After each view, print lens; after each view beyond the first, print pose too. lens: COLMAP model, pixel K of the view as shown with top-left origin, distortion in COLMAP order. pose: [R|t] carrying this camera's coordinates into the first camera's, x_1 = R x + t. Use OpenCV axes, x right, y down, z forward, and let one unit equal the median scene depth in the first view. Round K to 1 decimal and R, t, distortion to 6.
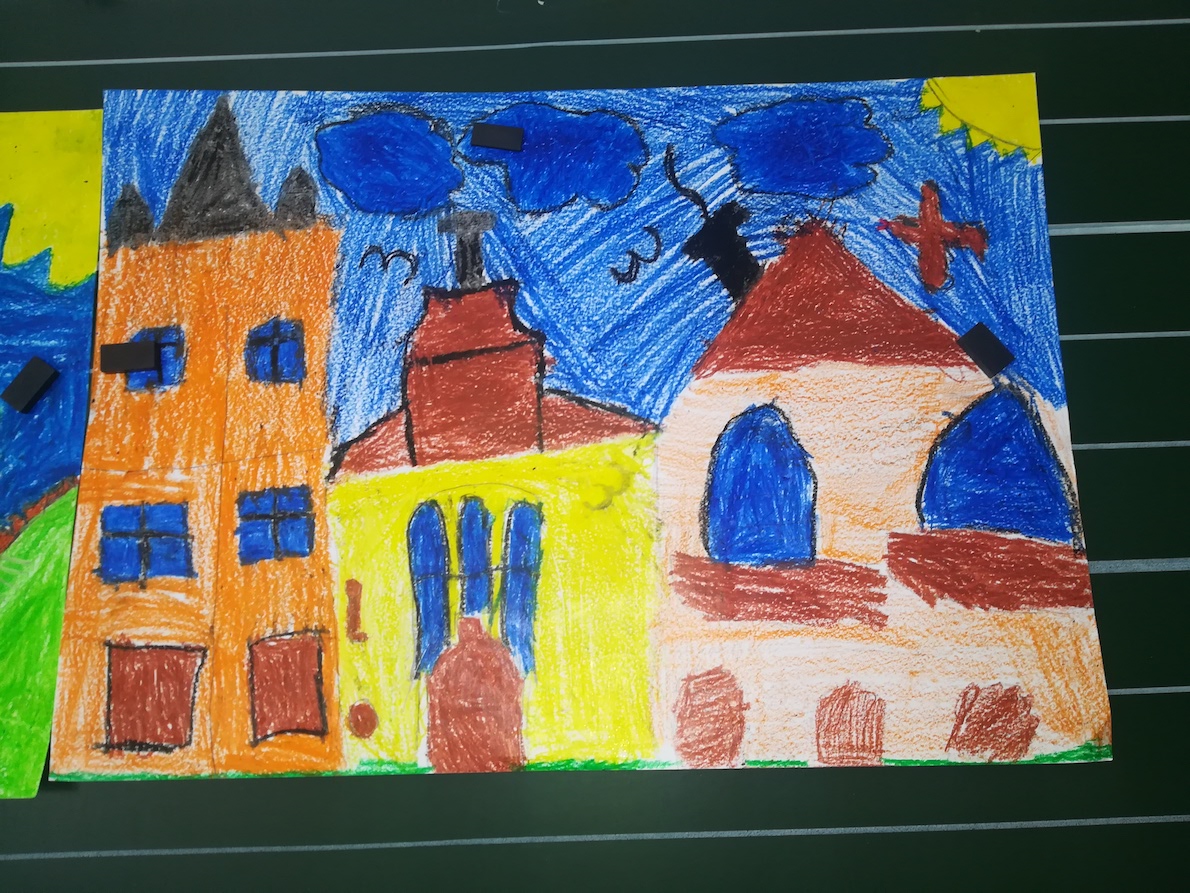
lens RADIAL K [[929.1, 0, 606.7], [0, 929.1, 451.2], [0, 0, 1]] dist [0.038507, -0.057564]
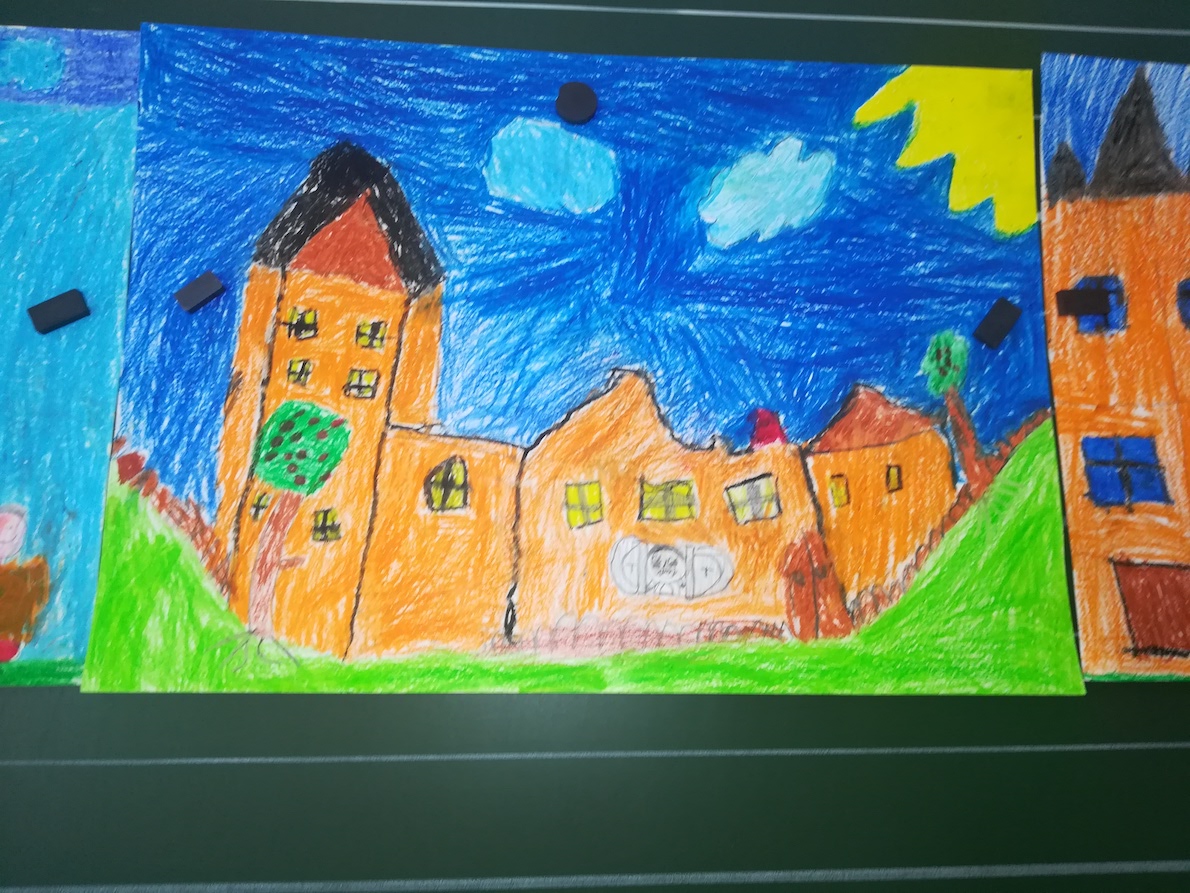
lens RADIAL K [[929.1, 0, 566.8], [0, 929.1, 466.0], [0, 0, 1]] dist [0.038507, -0.057564]
pose [[0.997668, 0.038446, 0.056392, -1.187287], [-0.039936, 0.998876, 0.025538, 0.088122], [-0.055347, -0.027731, 0.998082, -0.061095]]
